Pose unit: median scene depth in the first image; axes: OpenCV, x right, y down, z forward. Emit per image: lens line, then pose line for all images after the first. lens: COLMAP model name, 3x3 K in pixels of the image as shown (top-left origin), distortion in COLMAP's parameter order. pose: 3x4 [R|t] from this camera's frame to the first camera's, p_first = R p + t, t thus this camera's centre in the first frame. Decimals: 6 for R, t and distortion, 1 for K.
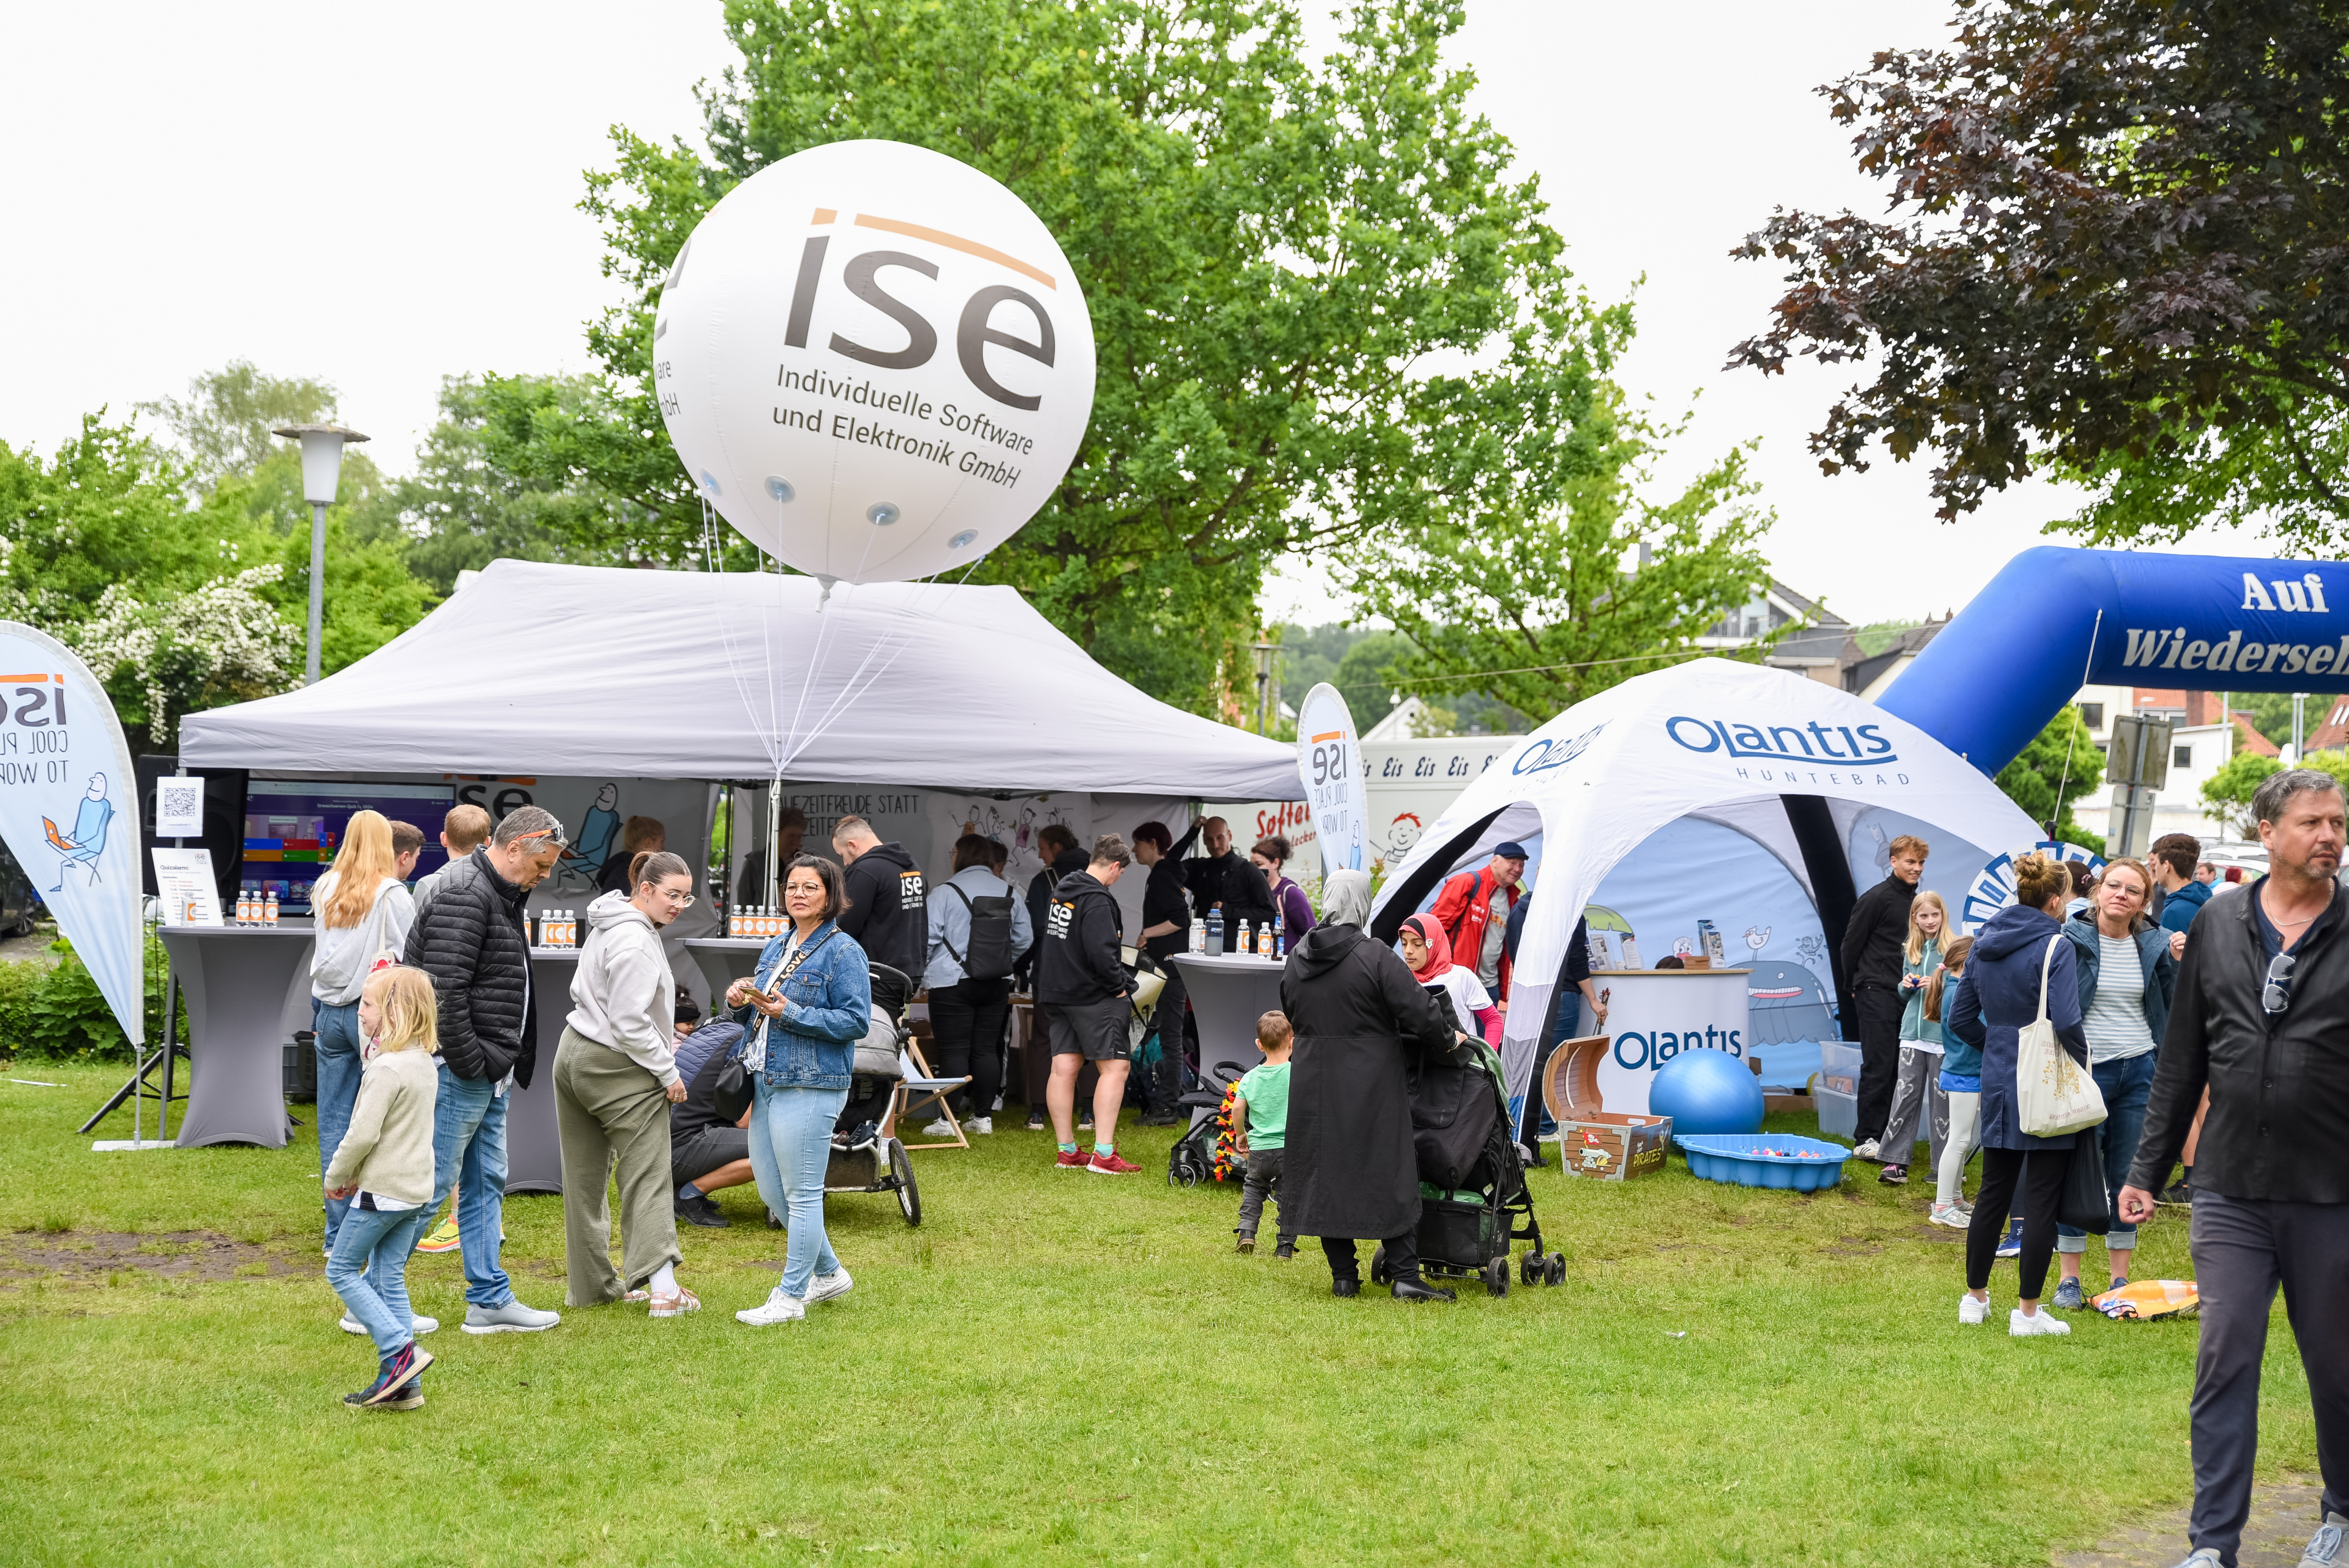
lens RADIAL K [[3243.5, 0, 1173.5], [0, 3243.5, 786.9], [0, 0, 1]] dist [0.052030, 0.000000]
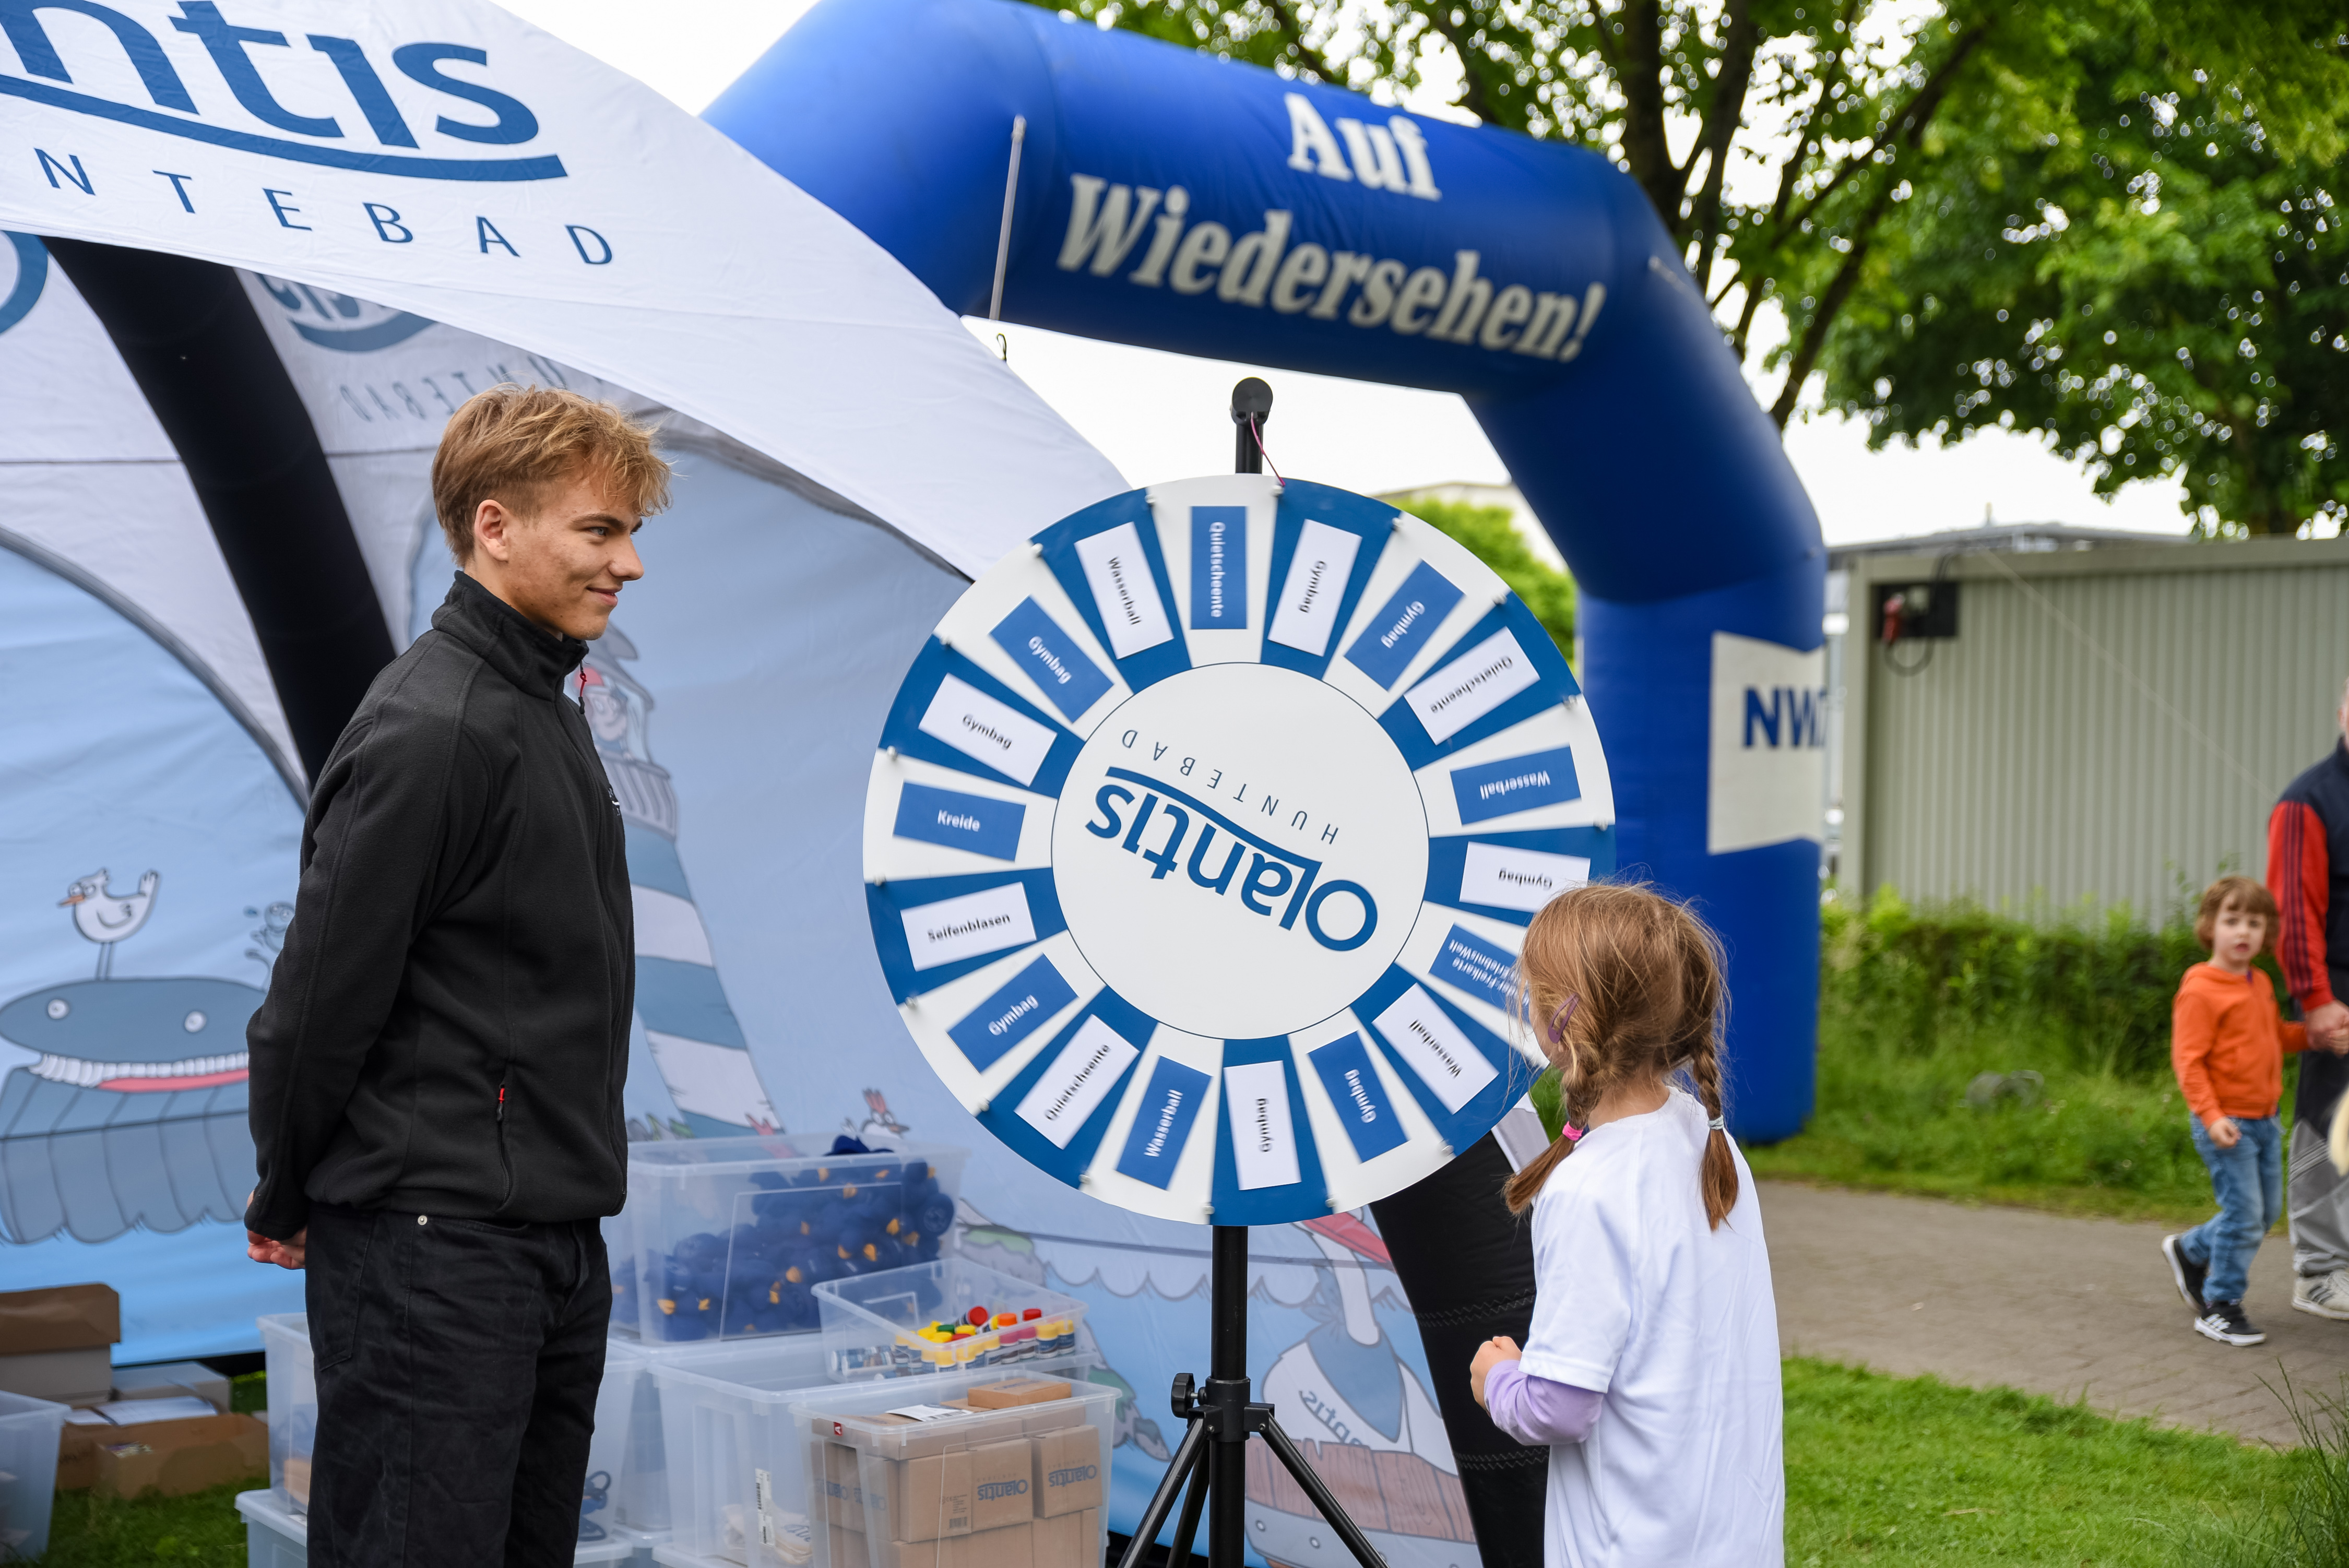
lens RADIAL K [[3405.4, 0, 1173.7], [0, 3405.4, 790.6], [0, 0, 1]] dist [0.216770, 0.000000]
pose [[0.919842, -0.001490, 0.392287, 0.123612], [-0.006320, 0.999807, 0.018615, 0.024430], [-0.392239, -0.019602, 0.919655, 0.563346]]
